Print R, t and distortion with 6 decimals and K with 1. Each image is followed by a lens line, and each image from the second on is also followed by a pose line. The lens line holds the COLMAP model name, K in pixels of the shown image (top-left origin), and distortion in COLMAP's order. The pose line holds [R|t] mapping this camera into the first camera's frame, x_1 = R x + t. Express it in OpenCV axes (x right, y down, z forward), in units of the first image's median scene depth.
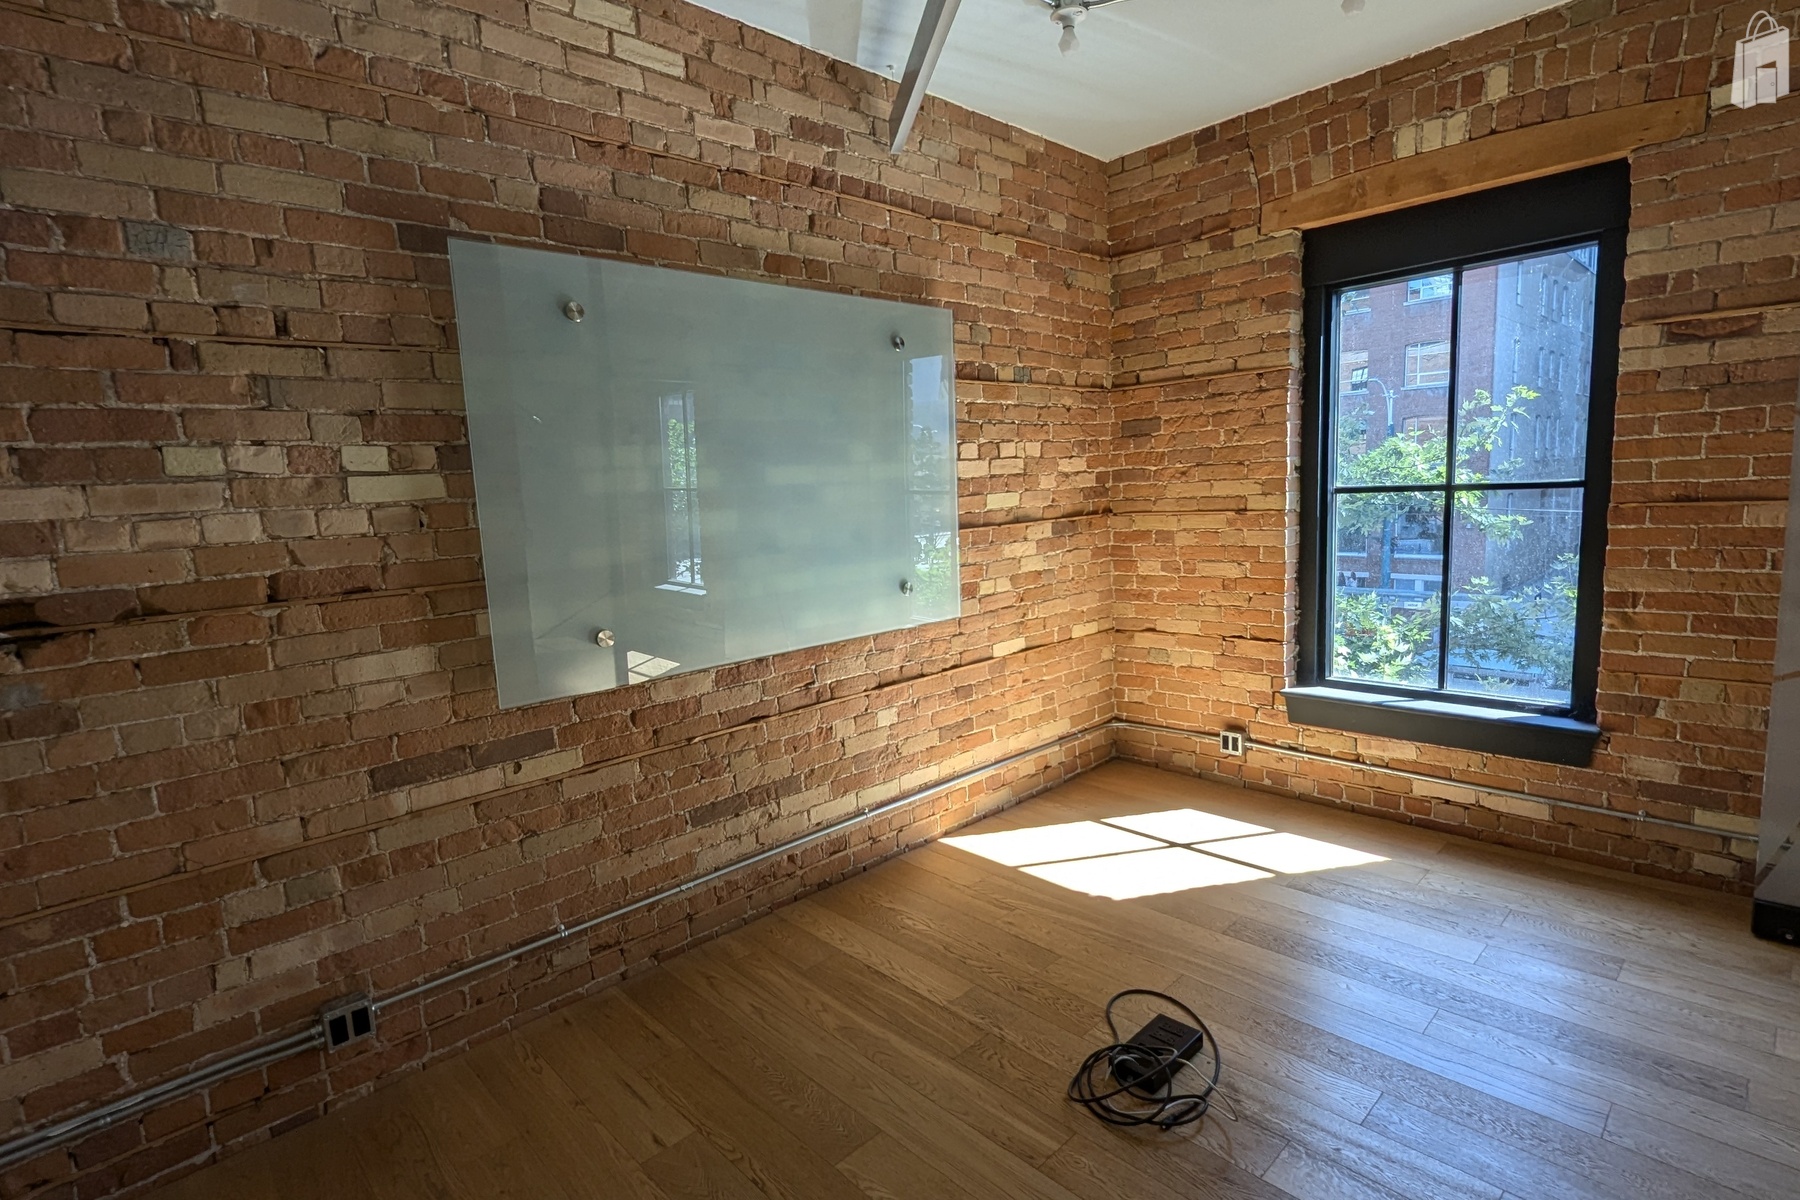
lens RADIAL K [[885.9, 0, 916.3], [0, 885.9, 599.5], [0, 0, 1]] dist [0.003059, -0.000349]
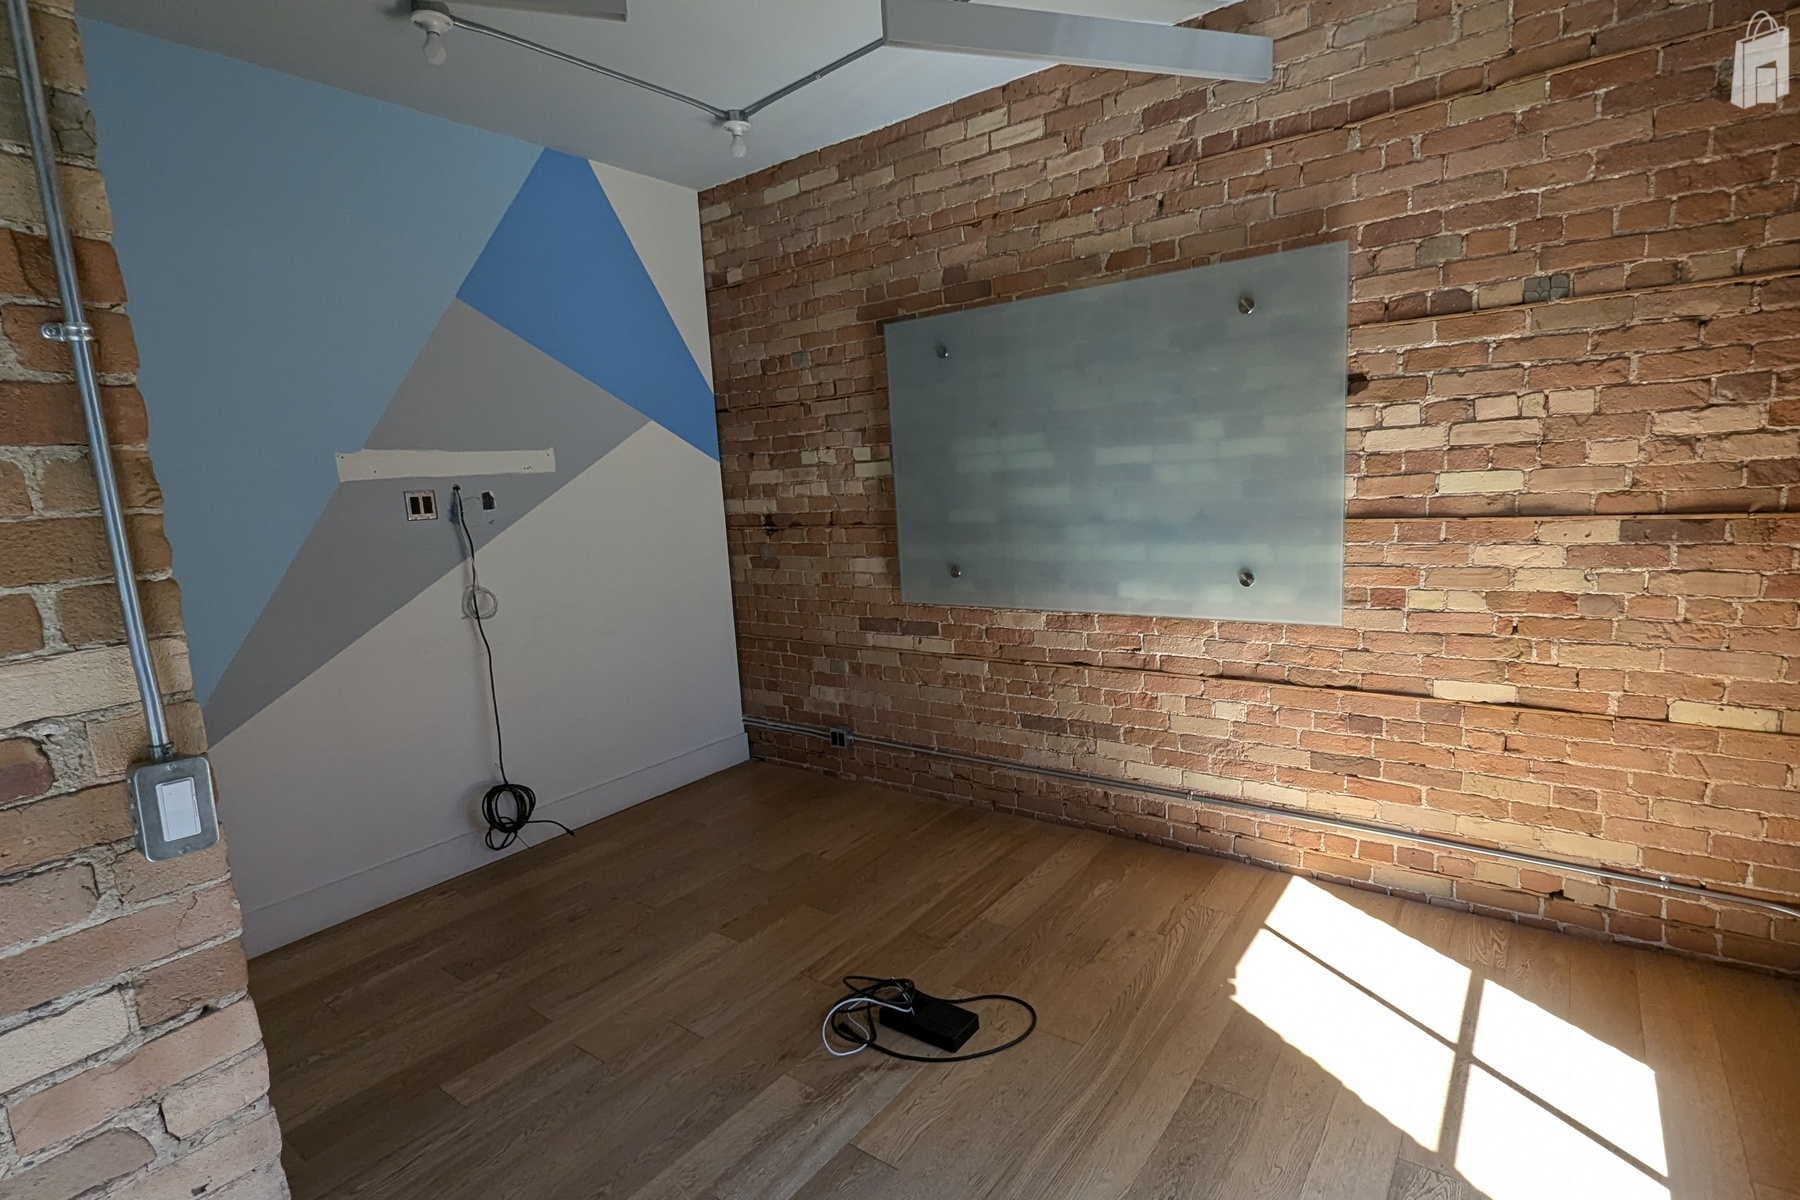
lens RADIAL K [[885.9, 0, 912.0], [0, 885.9, 594.8], [0, 0, 1]] dist [0.003059, -0.000349]
pose [[0.165707, 0.178036, -0.969971, 0.851874], [-0.080504, 0.982729, 0.166624, -0.125374], [0.982884, 0.050475, 0.177177, 0.529565]]
